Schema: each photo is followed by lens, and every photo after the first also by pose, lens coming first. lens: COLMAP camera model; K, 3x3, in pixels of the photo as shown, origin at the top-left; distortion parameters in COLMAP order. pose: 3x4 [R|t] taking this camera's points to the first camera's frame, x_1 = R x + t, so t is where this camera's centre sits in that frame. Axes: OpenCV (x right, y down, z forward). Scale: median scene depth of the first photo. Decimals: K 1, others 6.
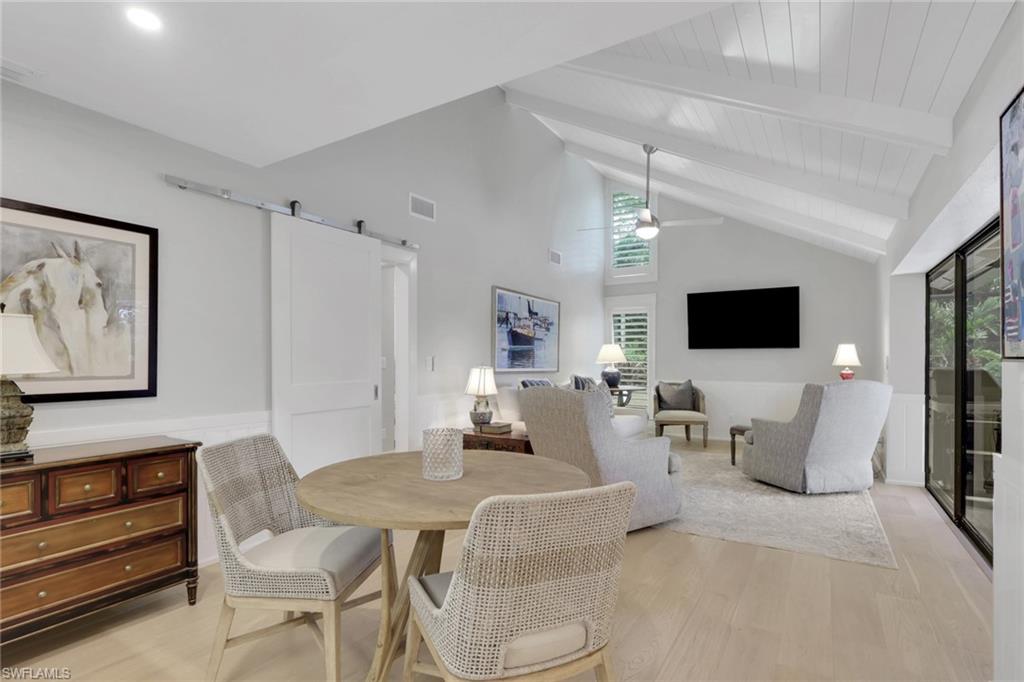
lens RADIAL K [[499.2, 0, 515.3], [0, 499.2, 346.2], [0, 0, 1]] dist [-0.000504, 0.000212]
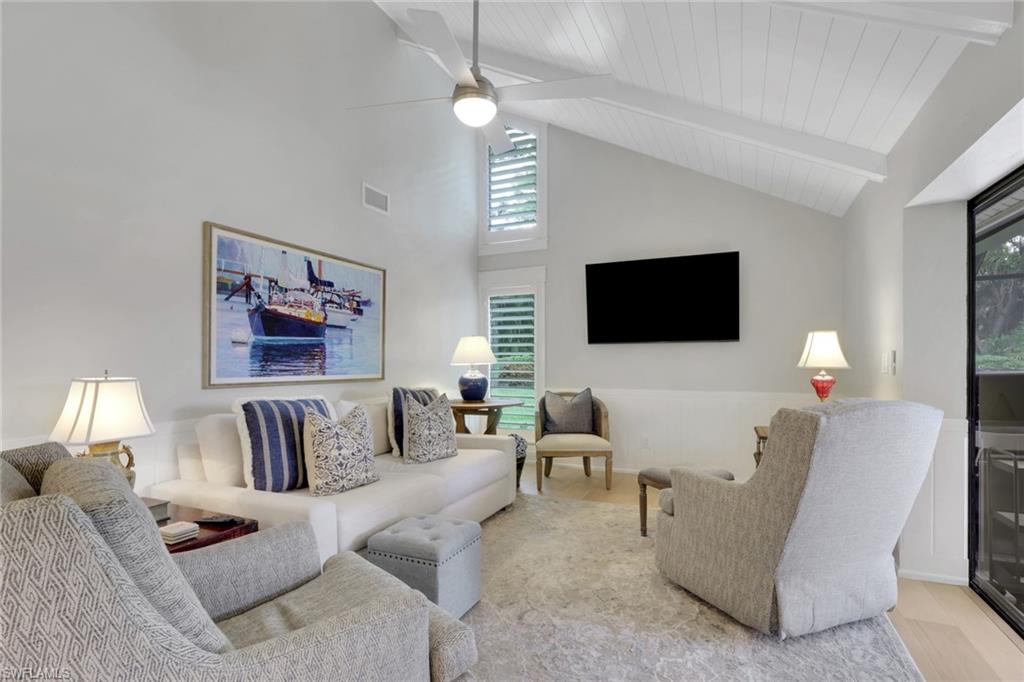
lens RADIAL K [[497.1, 0, 512.0], [0, 497.1, 341.0], [0, 0, 1]] dist [-0.001110, 0.000345]
pose [[0.992777, -0.001875, 0.119957, 0.200808], [0.003045, 0.999950, -0.009573, 0.010404], [-0.119933, 0.009869, 0.992733, 0.409345]]
